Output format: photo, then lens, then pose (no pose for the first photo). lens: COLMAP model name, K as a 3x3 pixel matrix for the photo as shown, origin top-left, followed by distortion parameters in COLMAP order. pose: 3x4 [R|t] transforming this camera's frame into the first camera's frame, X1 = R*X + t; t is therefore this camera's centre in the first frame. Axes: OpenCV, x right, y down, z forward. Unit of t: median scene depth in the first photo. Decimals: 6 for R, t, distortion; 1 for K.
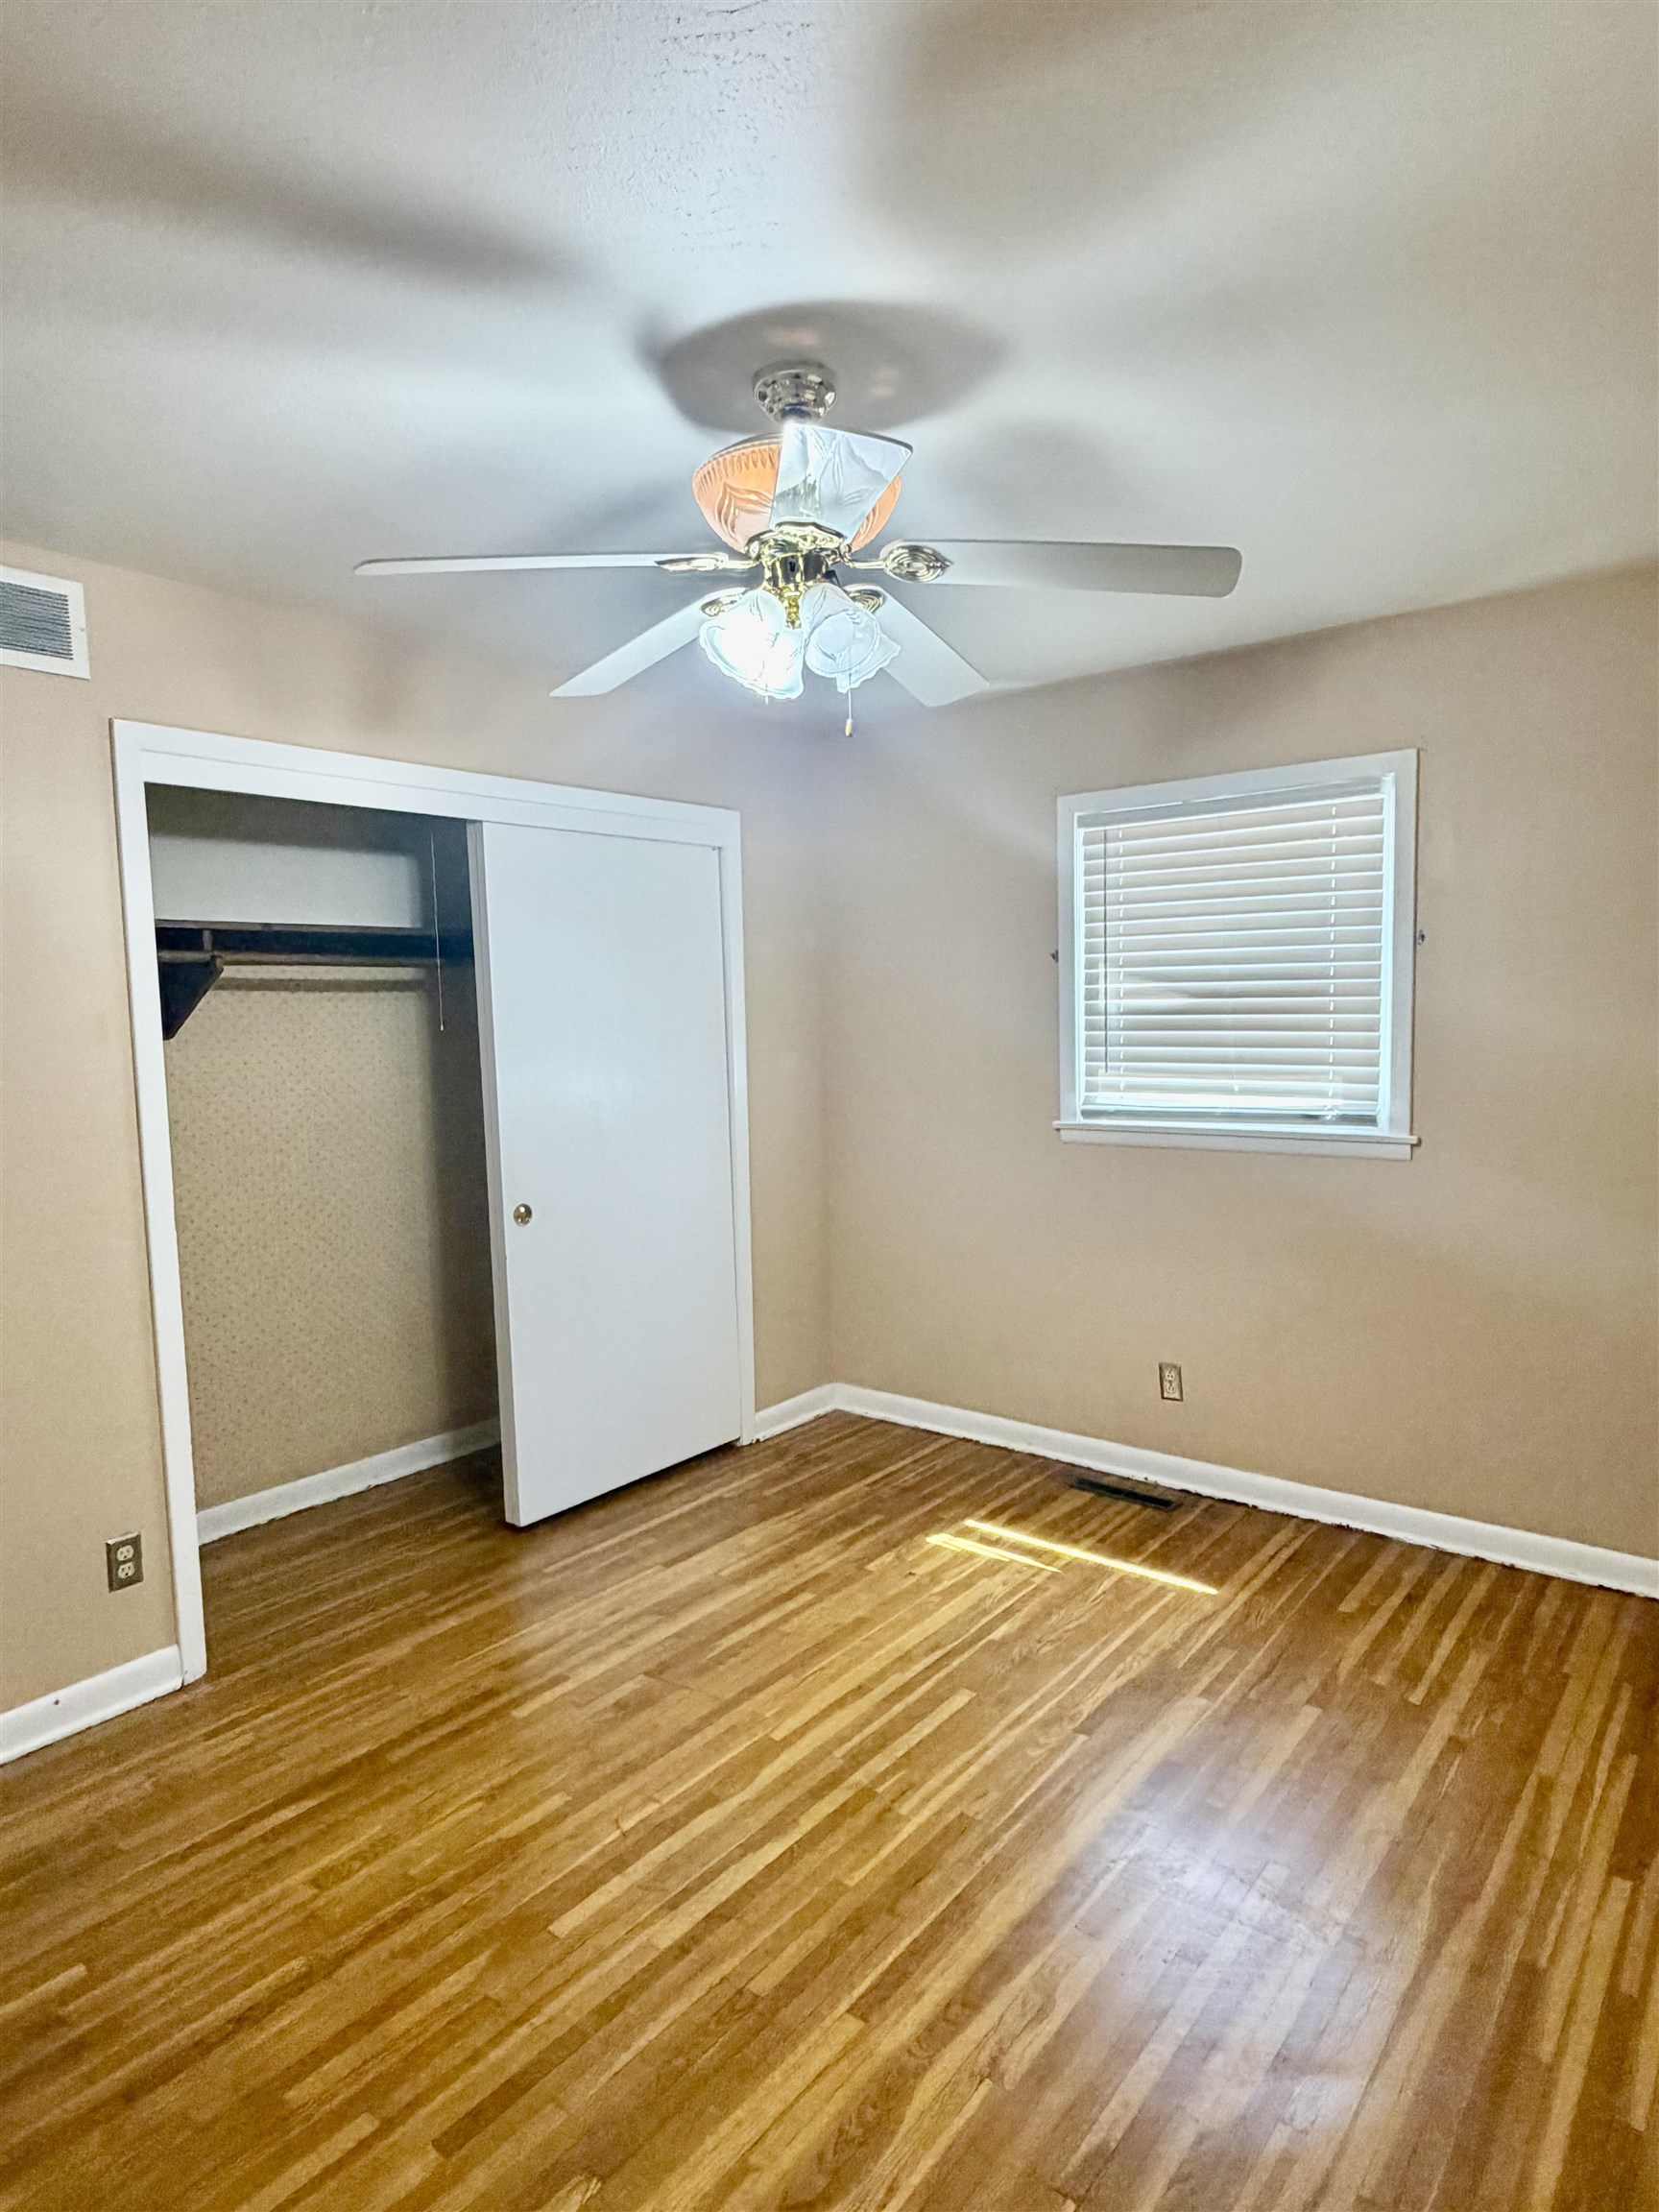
lens RADIAL K [[1267.5, 0, 834.9], [0, 1267.5, 1107.3], [0, 0, 1]] dist [-0.001363, -0.000685]
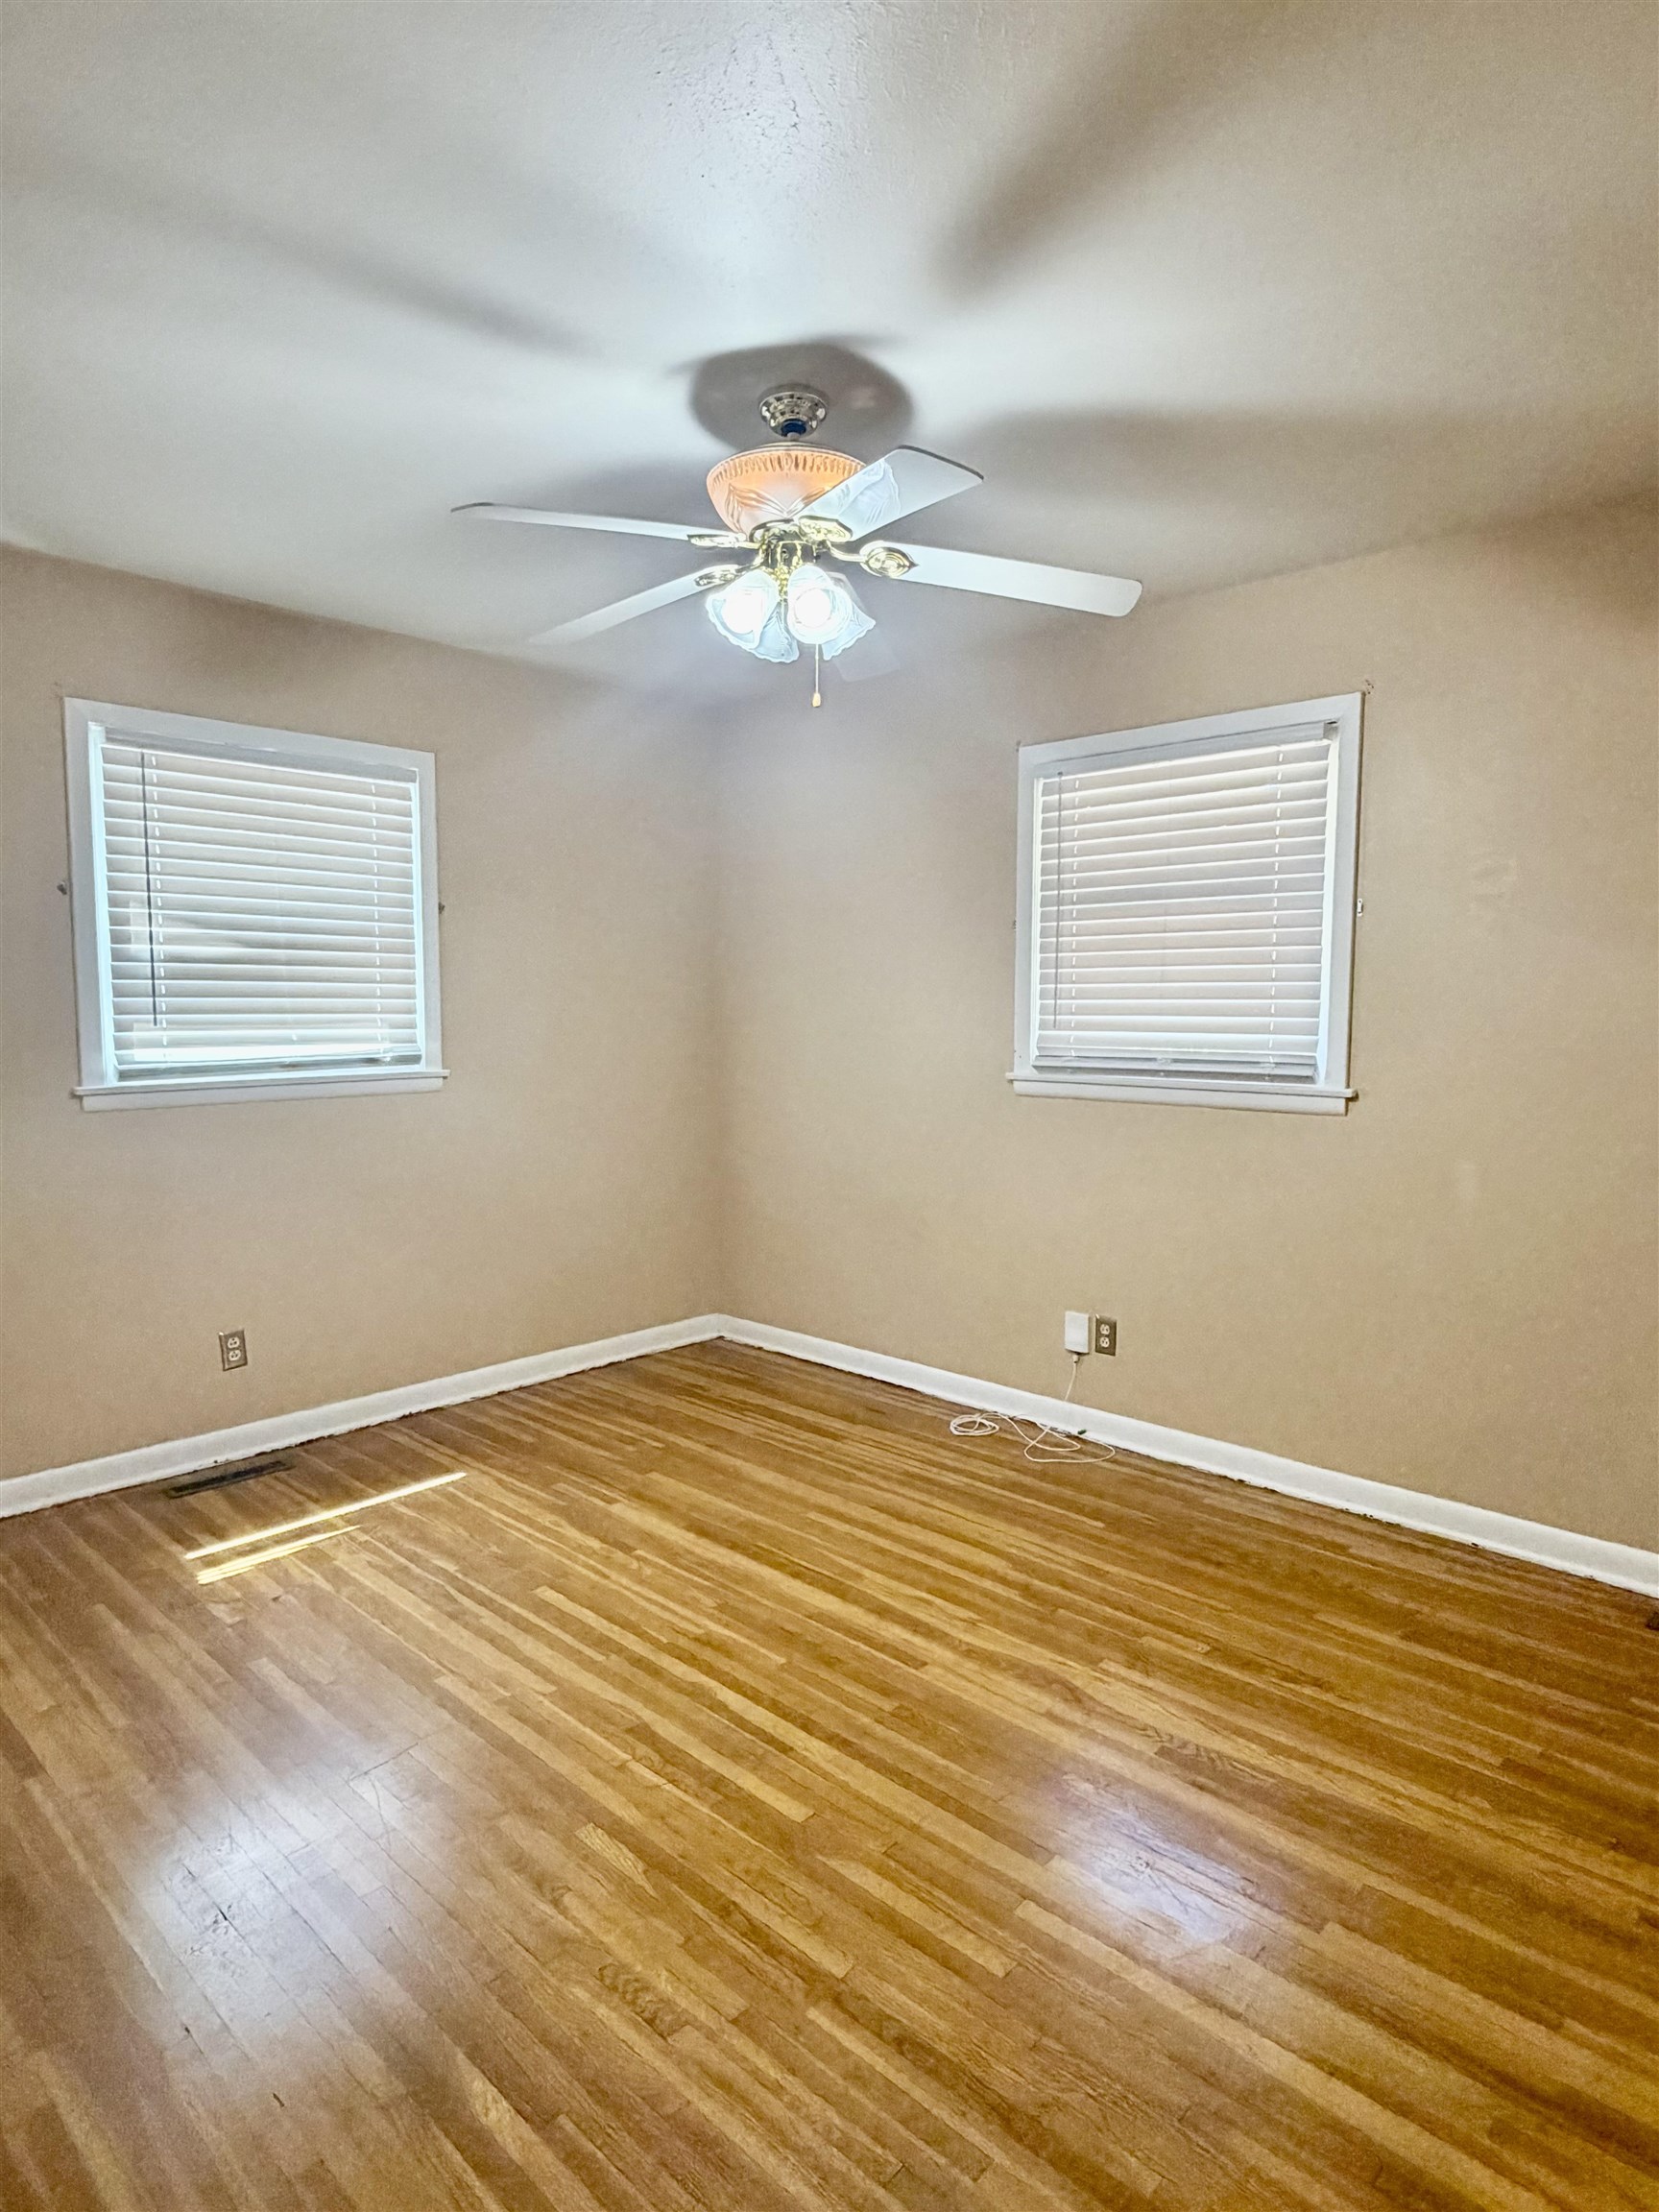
lens RADIAL K [[1267.5, 0, 834.9], [0, 1267.5, 1107.3], [0, 0, 1]] dist [-0.001363, -0.000685]
pose [[0.076695, -0.061151, 0.995178, -0.861788], [0.077874, 0.995436, 0.055166, 0.023584], [-0.994009, 0.073268, 0.081107, 0.616533]]
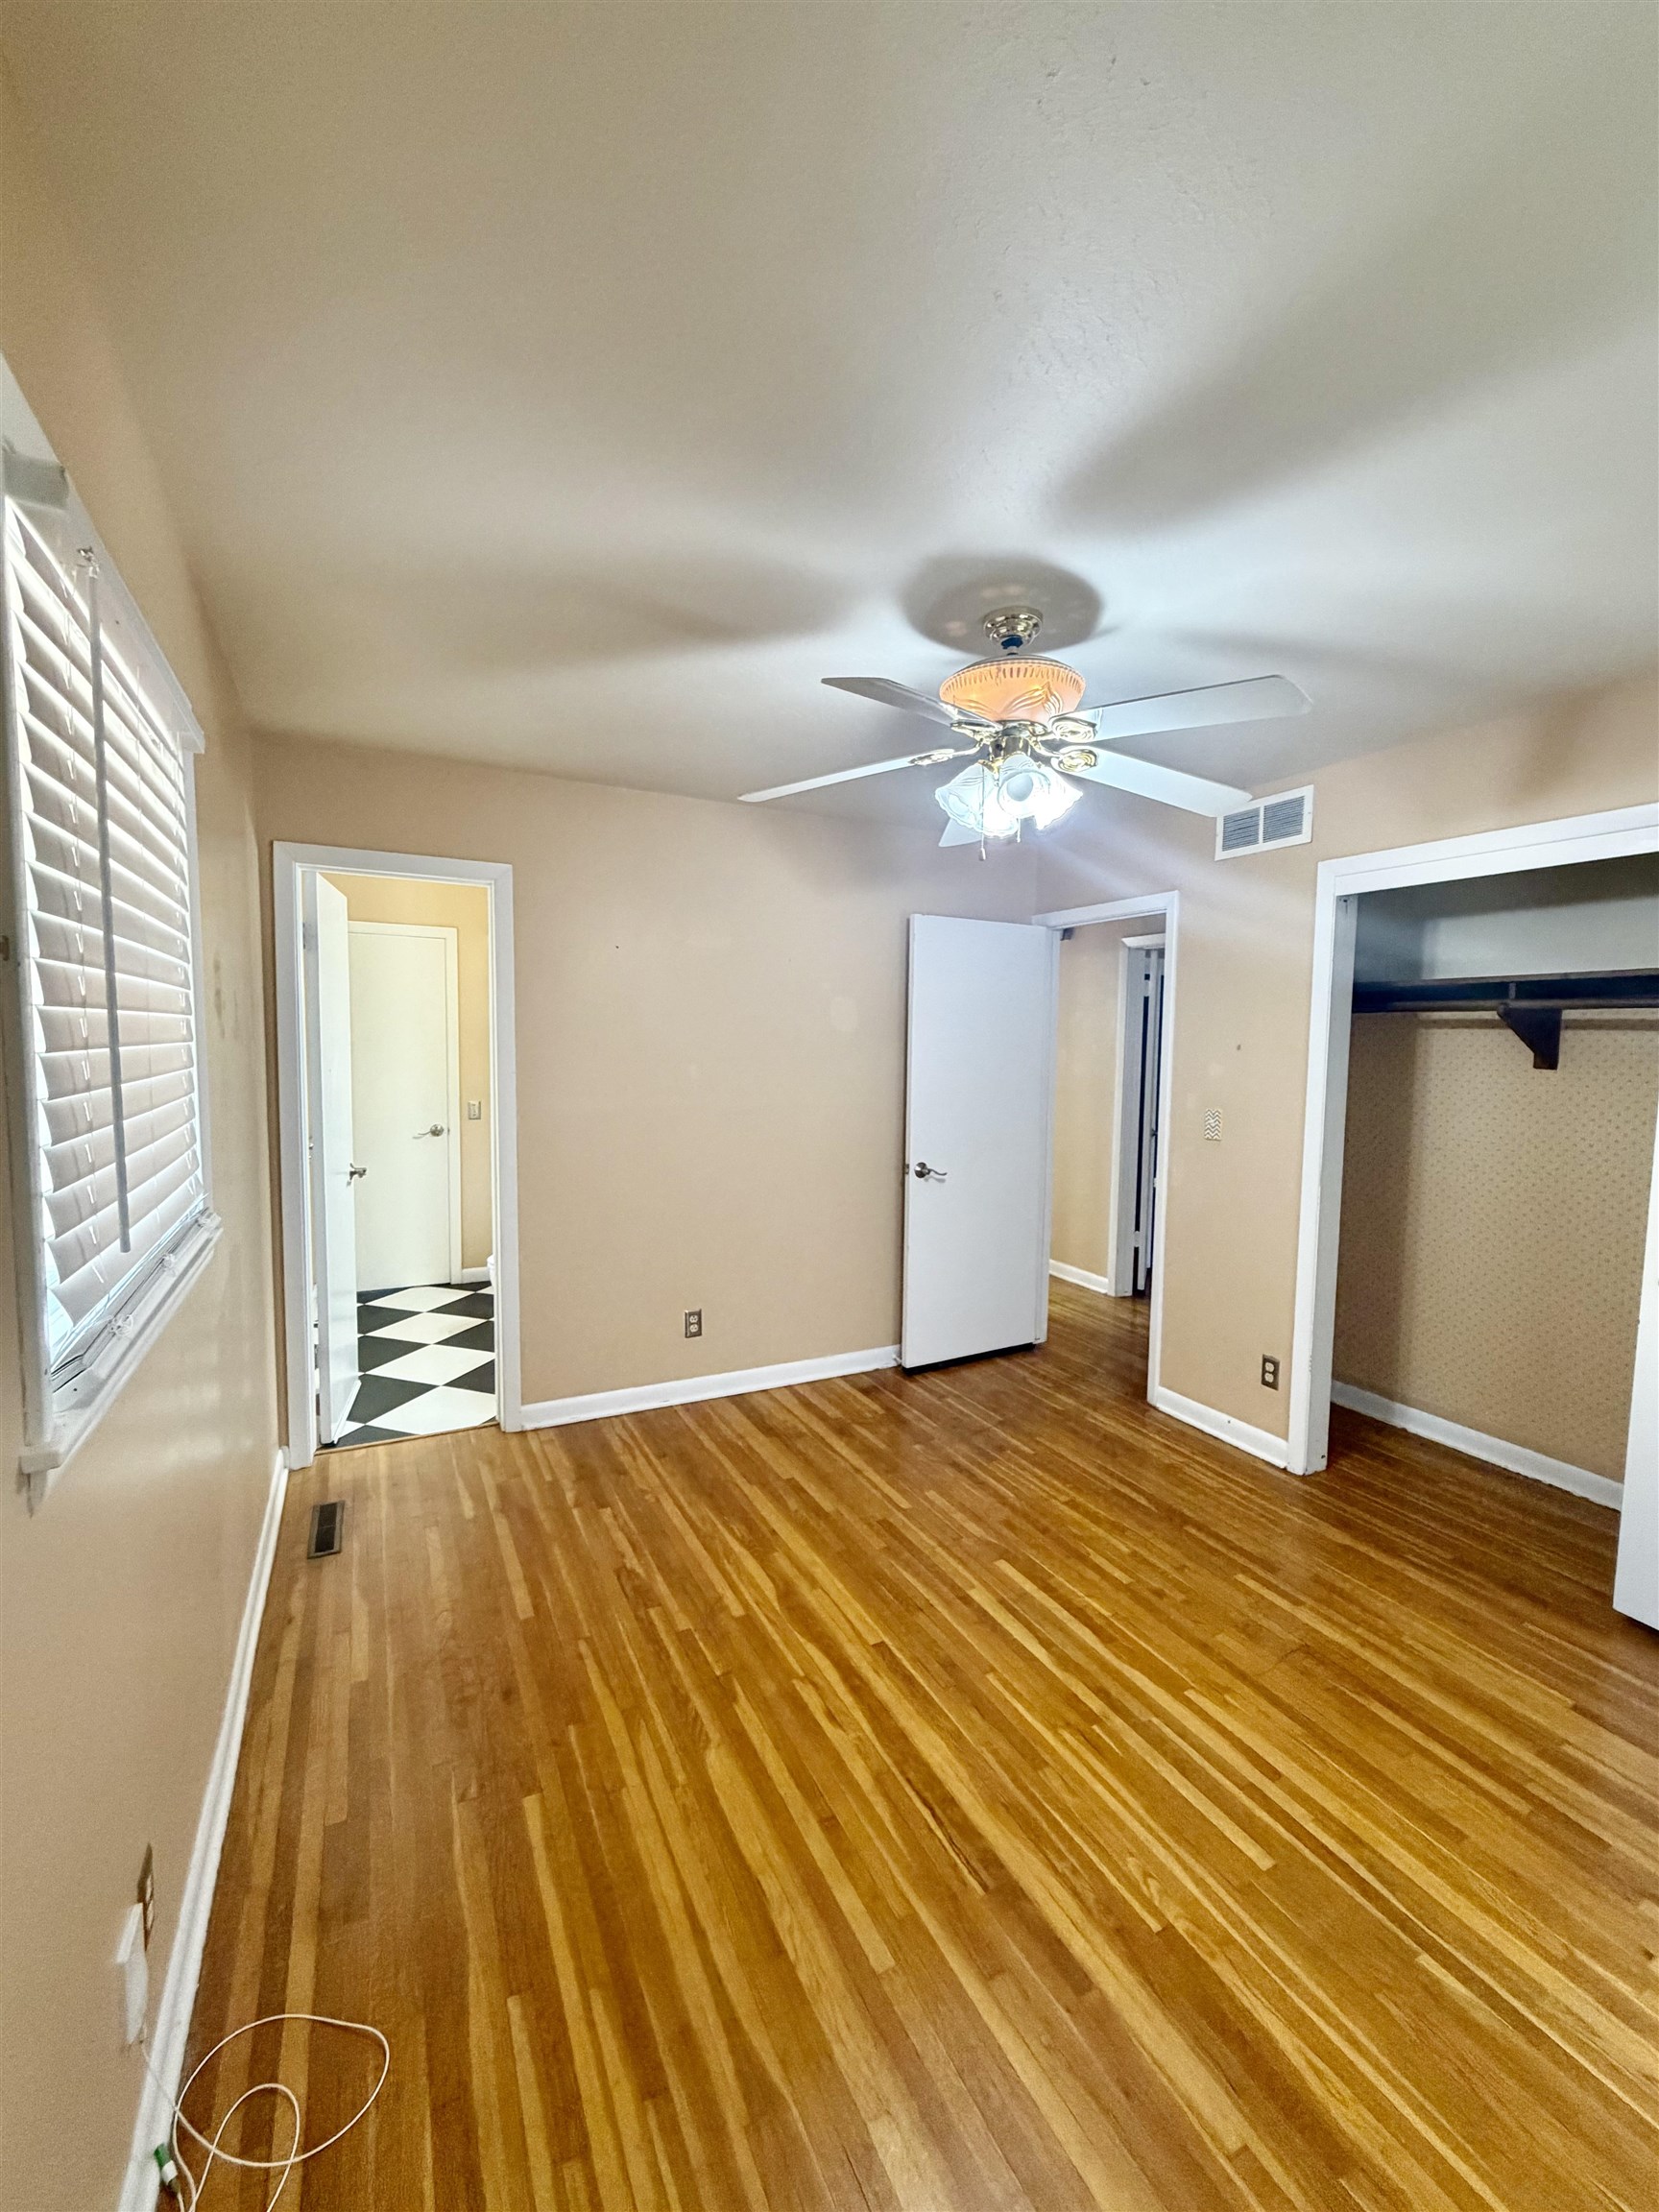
lens RADIAL K [[895.1, 0, 829.5], [0, 895.1, 1106.0], [0, 0, 1]] dist [0.000309, 0.000101]
pose [[-0.410981, 0.086797, -0.907503, 0.700301], [-0.079691, 0.988226, 0.130607, -0.094178], [0.908154, 0.125997, -0.399225, 0.872743]]
